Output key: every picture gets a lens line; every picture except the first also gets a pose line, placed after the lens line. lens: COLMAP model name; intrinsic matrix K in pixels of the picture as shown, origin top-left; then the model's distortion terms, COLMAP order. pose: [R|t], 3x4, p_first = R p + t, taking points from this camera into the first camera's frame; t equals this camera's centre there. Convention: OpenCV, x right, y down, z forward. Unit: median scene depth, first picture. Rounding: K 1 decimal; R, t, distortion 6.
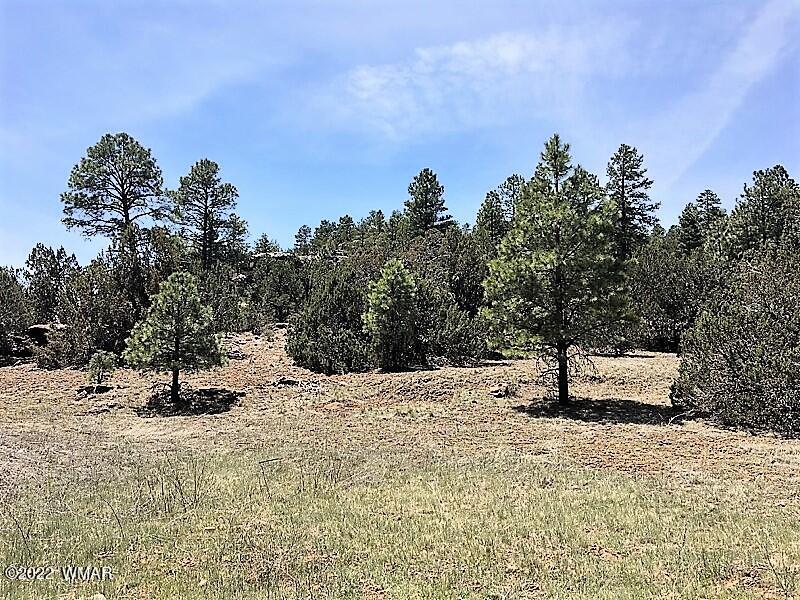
lens RADIAL K [[669.5, 0, 401.6], [0, 669.5, 298.3], [0, 0, 1]] dist [0.022274, -0.010282]
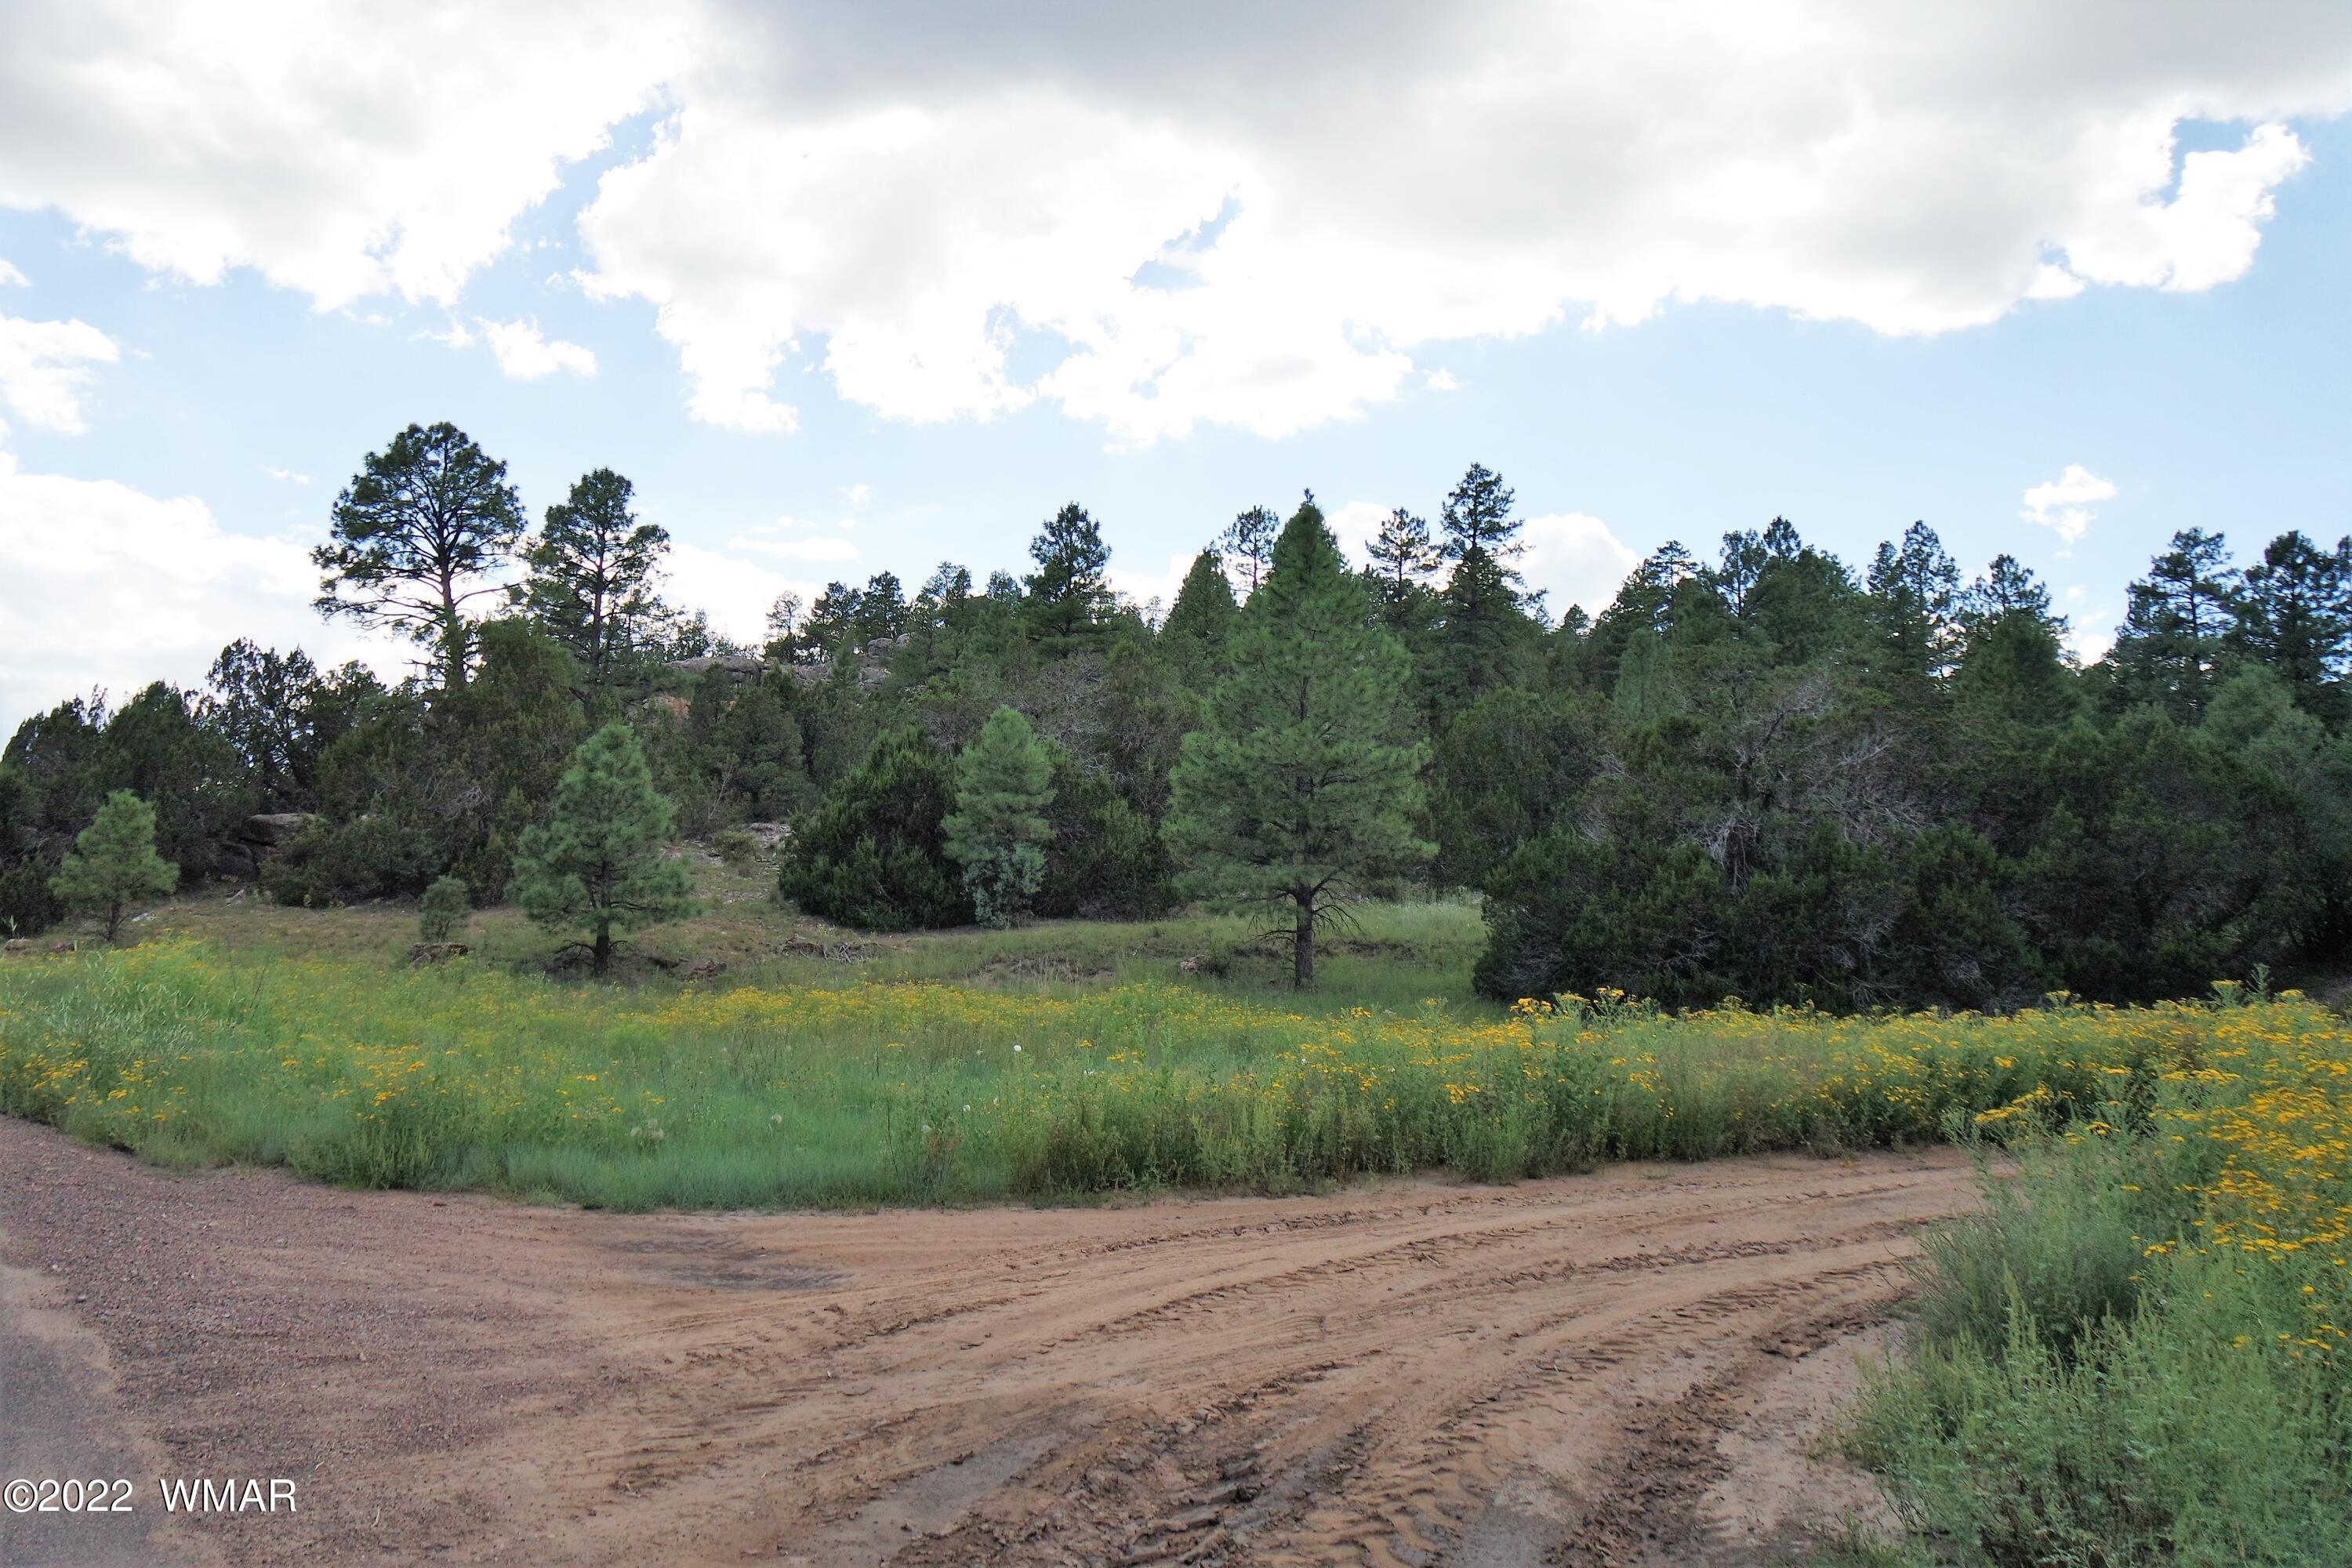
lens RADIAL K [[1672.3, 0, 1134.8], [0, 1672.3, 773.2], [0, 0, 1]] dist [0.003206, 0.017876]
pose [[0.995865, 0.023346, 0.087792, -0.018138], [-0.025072, 0.999512, 0.018606, -0.024761], [-0.087315, -0.020731, 0.995965, -0.202819]]
